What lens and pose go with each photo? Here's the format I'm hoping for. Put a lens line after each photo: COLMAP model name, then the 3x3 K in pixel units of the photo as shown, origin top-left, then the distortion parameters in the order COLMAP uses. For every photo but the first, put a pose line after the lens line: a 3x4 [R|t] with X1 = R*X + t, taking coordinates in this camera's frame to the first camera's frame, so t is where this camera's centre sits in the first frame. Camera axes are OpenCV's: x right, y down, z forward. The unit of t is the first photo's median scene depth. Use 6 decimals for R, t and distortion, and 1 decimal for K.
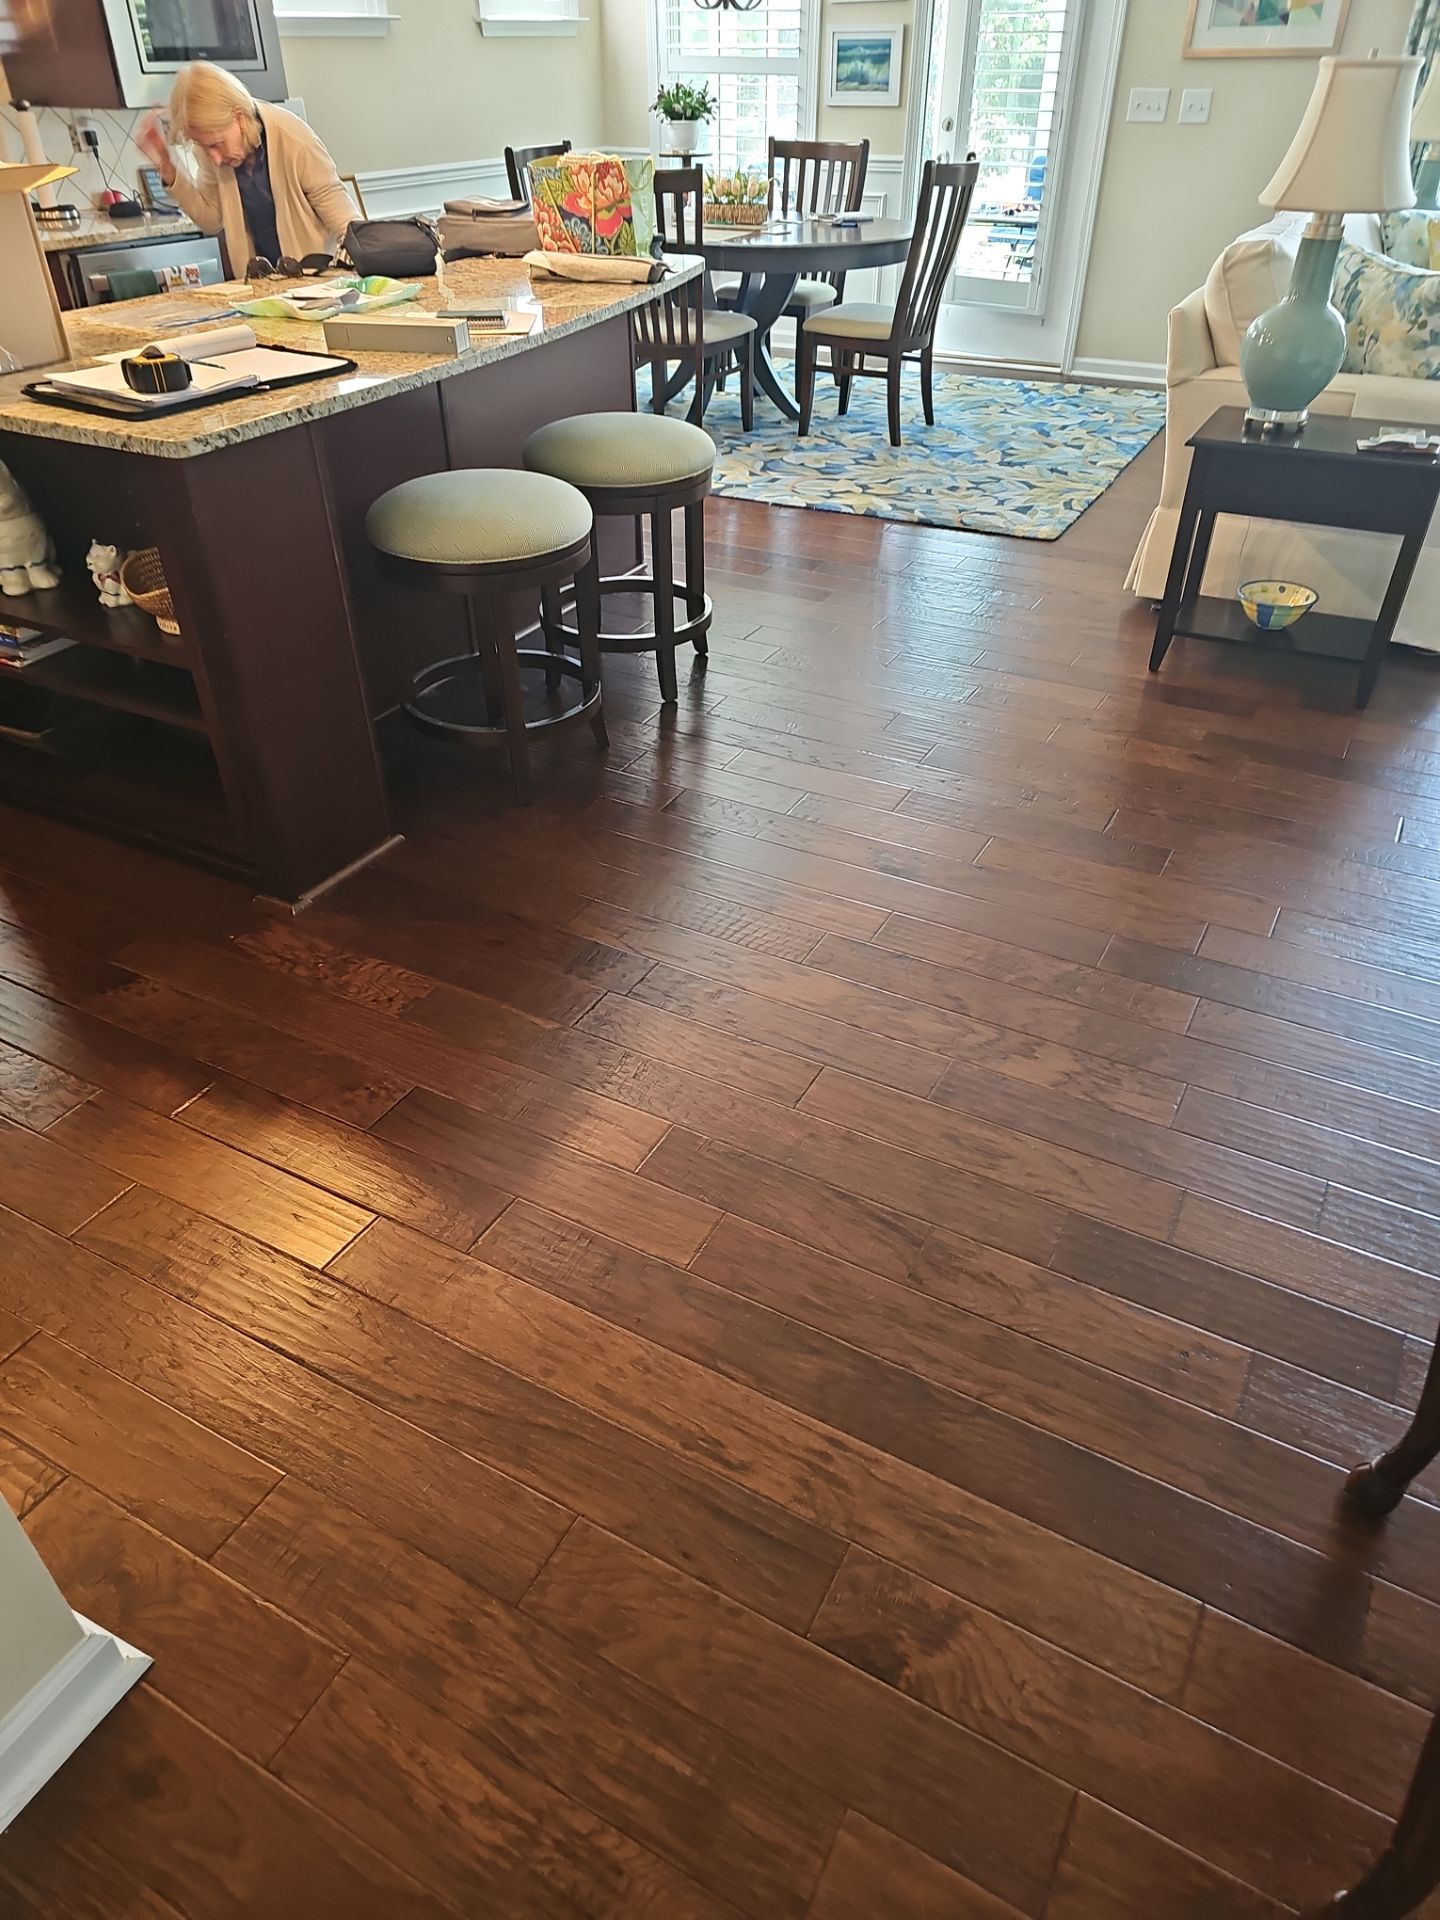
lens RADIAL K [[1250.6, 0, 716.2], [0, 1250.6, 956.9], [0, 0, 1]] dist [0.012380, 0.000396]
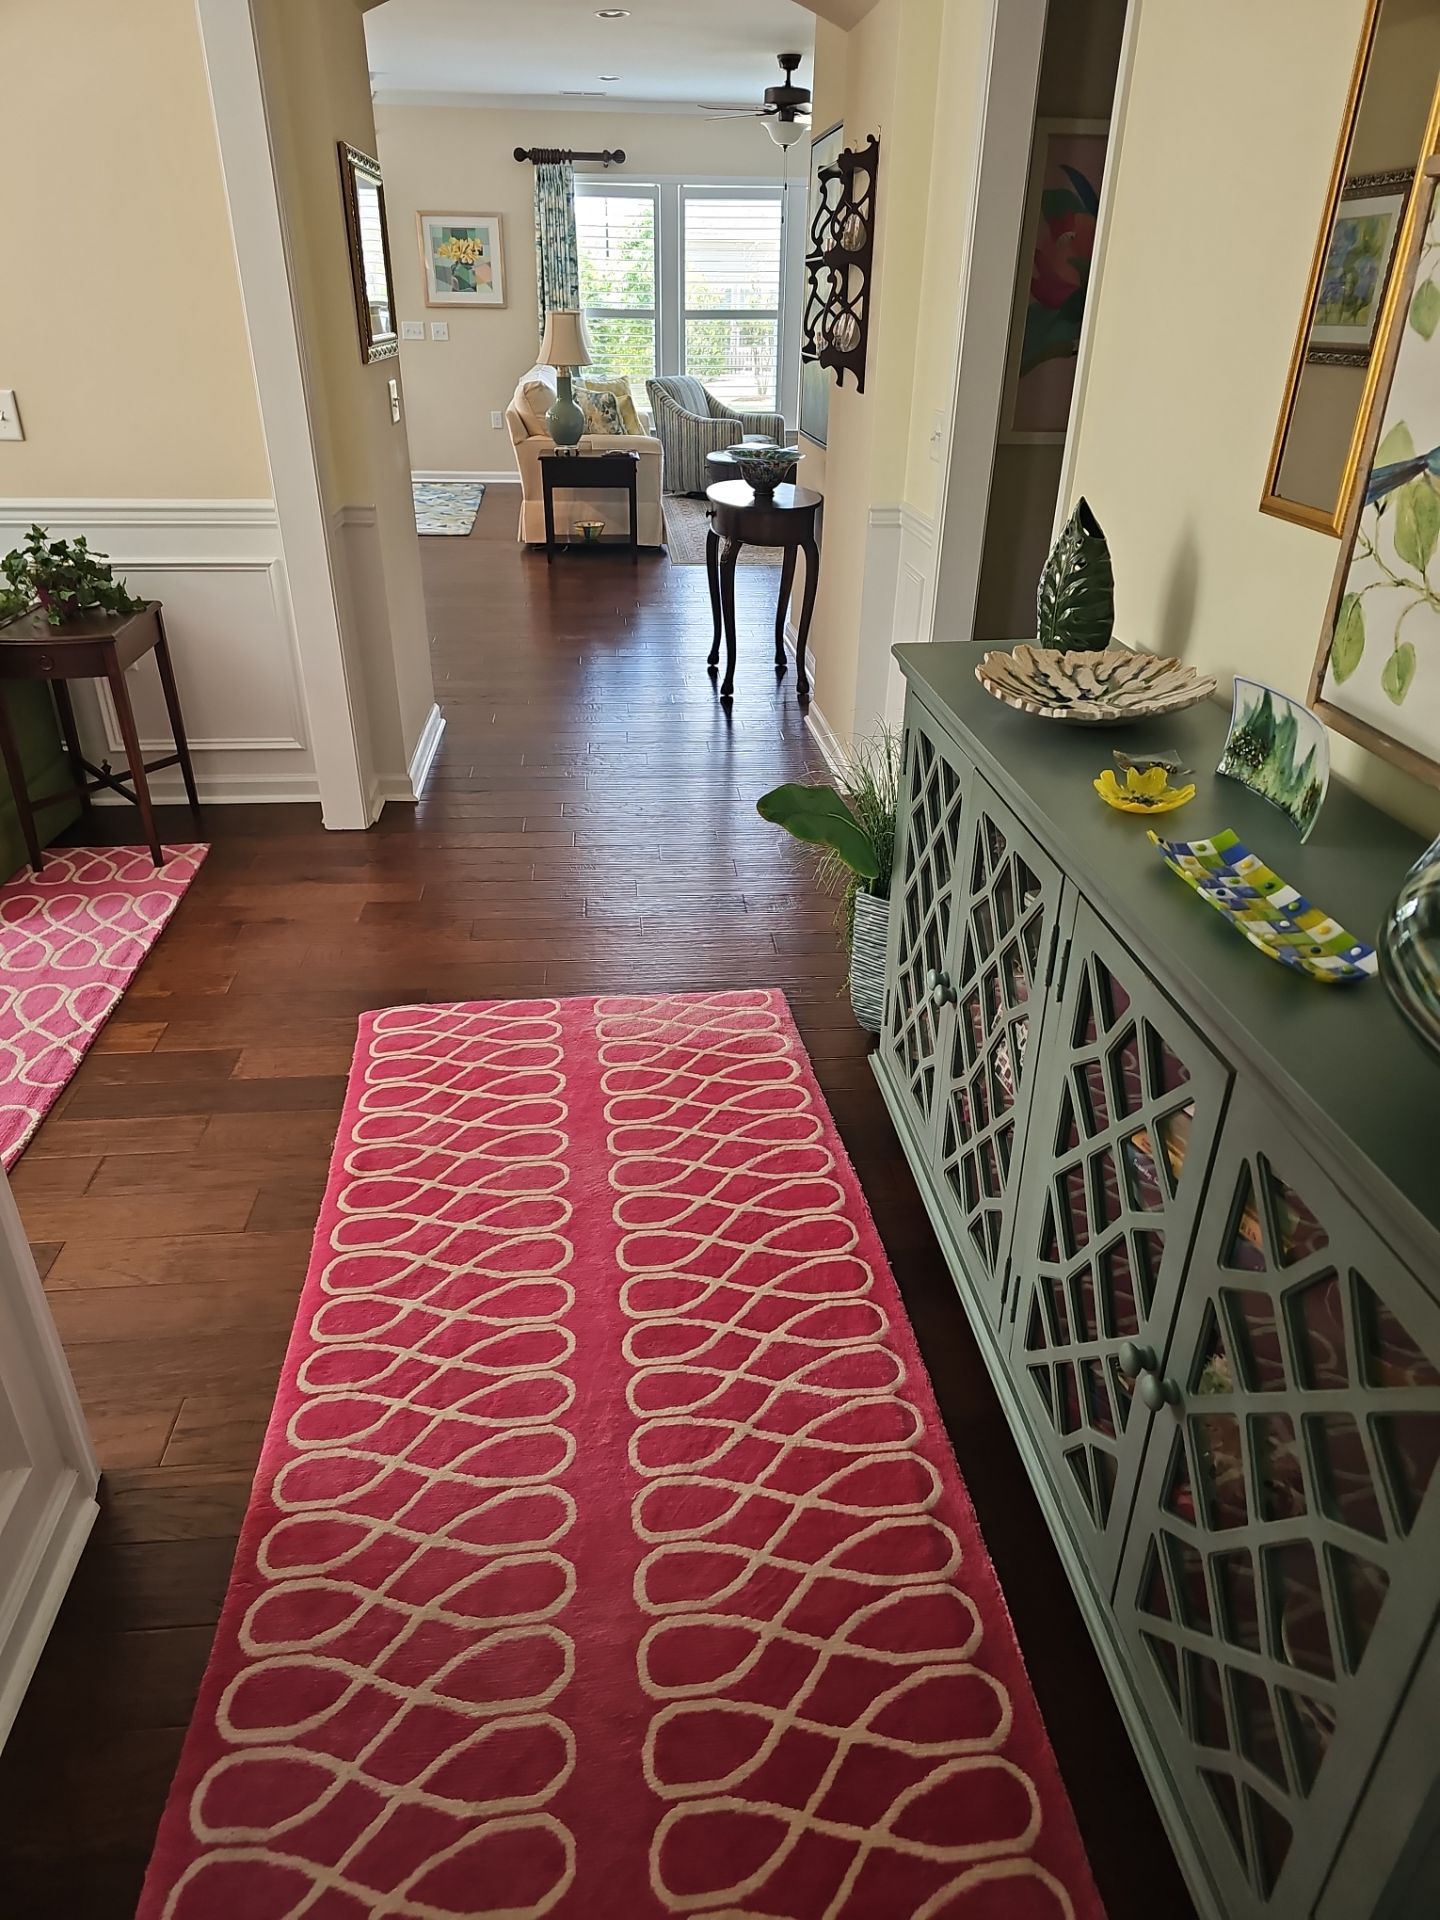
lens RADIAL K [[1250.6, 0, 721.1], [0, 1250.6, 960.7], [0, 0, 1]] dist [0.012380, 0.000396]
pose [[0.822772, -0.254716, 0.508101, -0.714730], [0.321372, 0.945823, -0.046249, 0.643751], [-0.468793, 0.201342, 0.860055, -0.914333]]
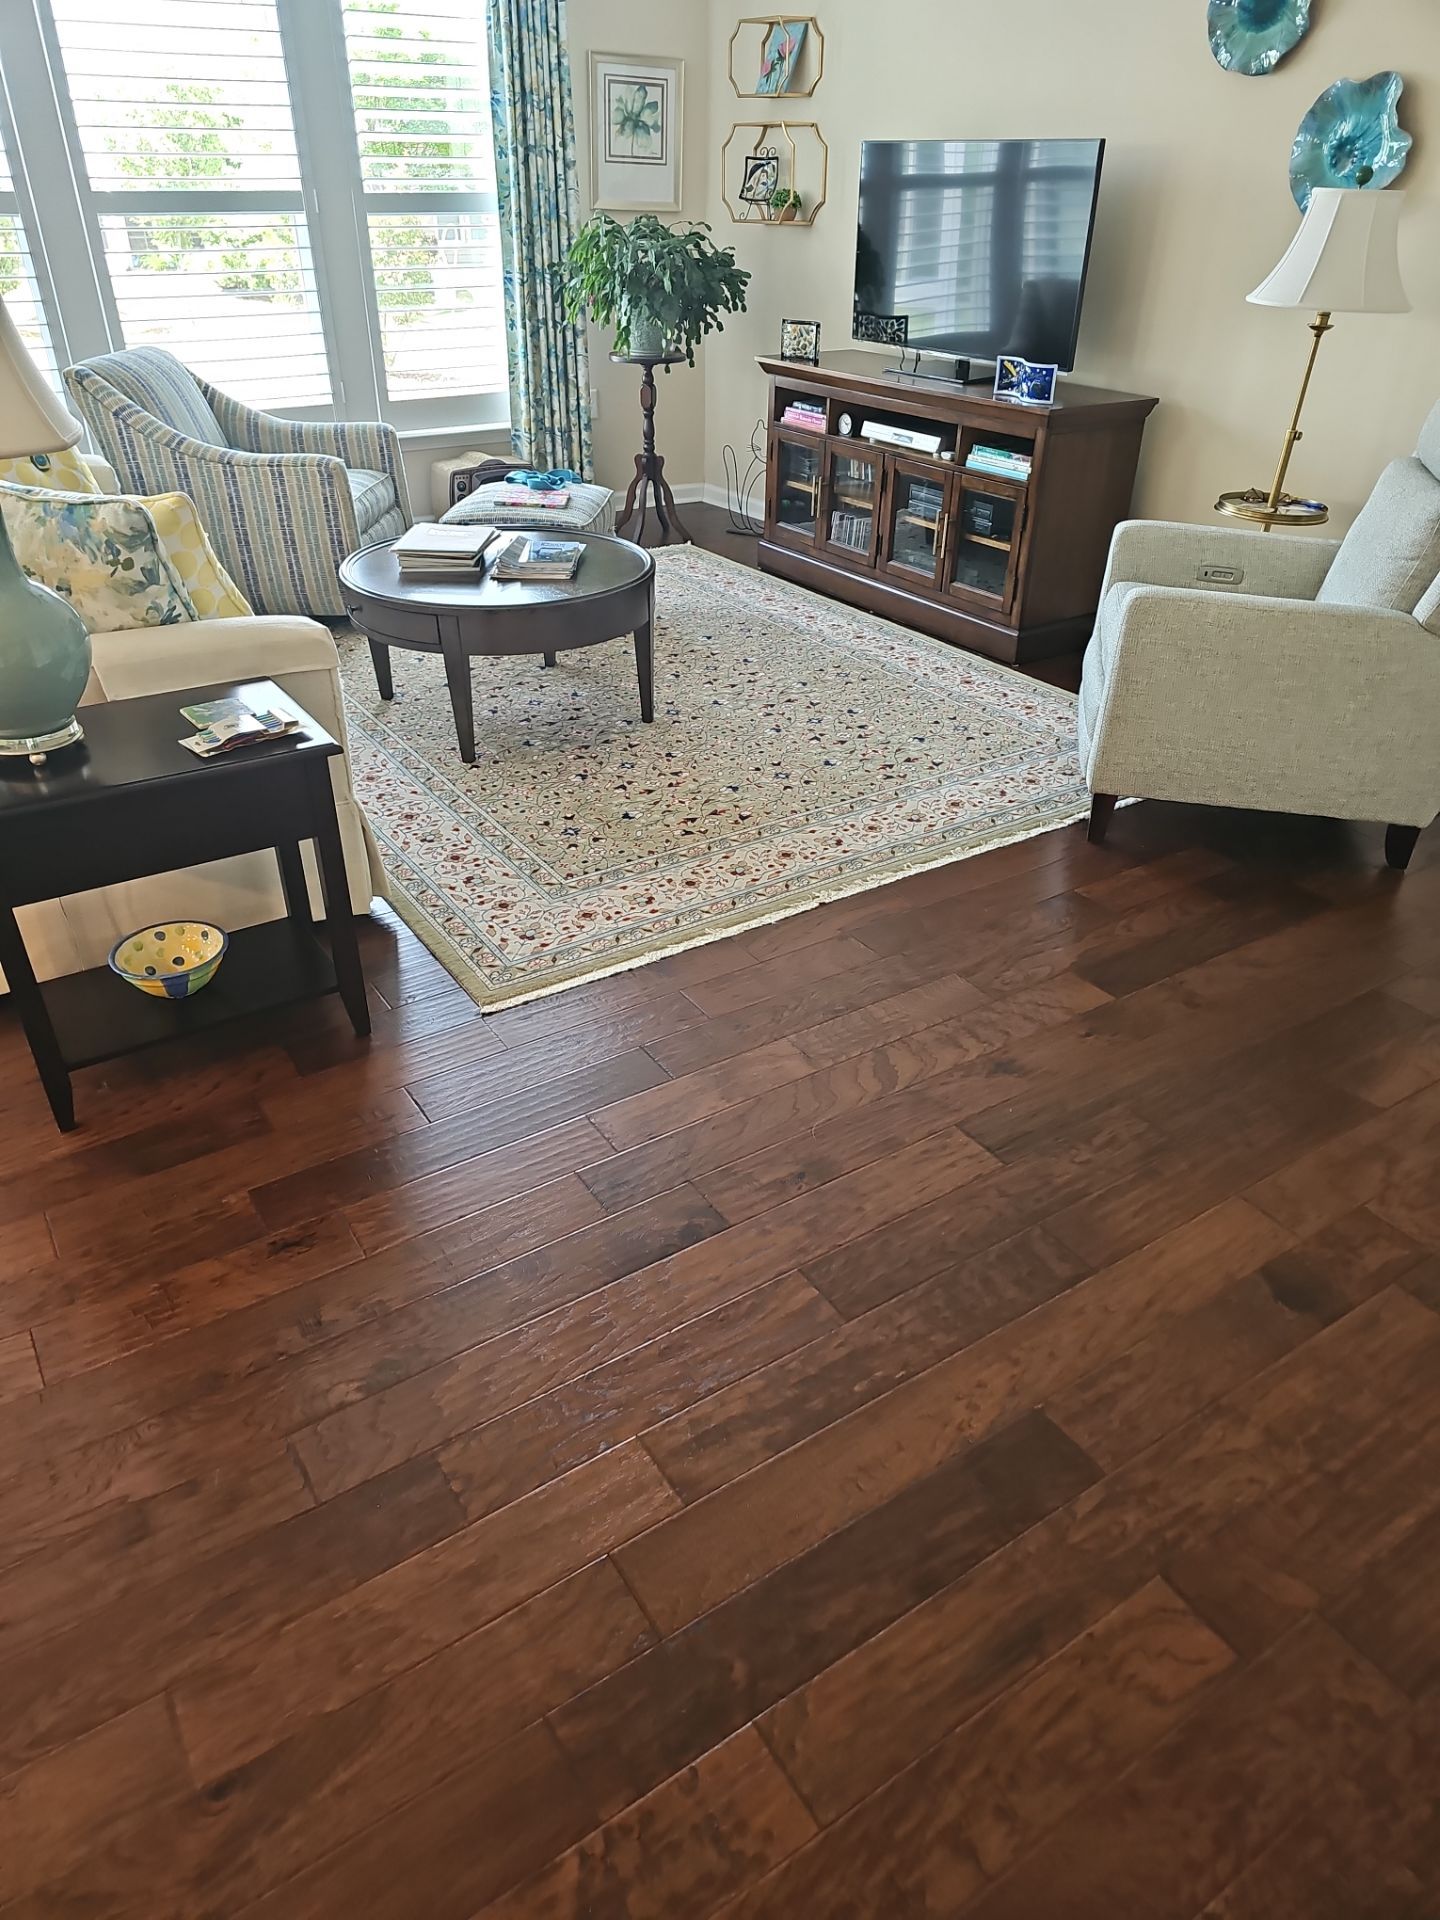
lens RADIAL K [[1250.6, 0, 714.9], [0, 1250.6, 972.3], [0, 0, 1]] dist [0.012380, 0.000396]
pose [[0.456766, -0.471593, 0.754298, 0.057115], [0.513205, 0.832284, 0.209579, -0.272074], [-0.726626, 0.291381, 0.622183, 0.357613]]
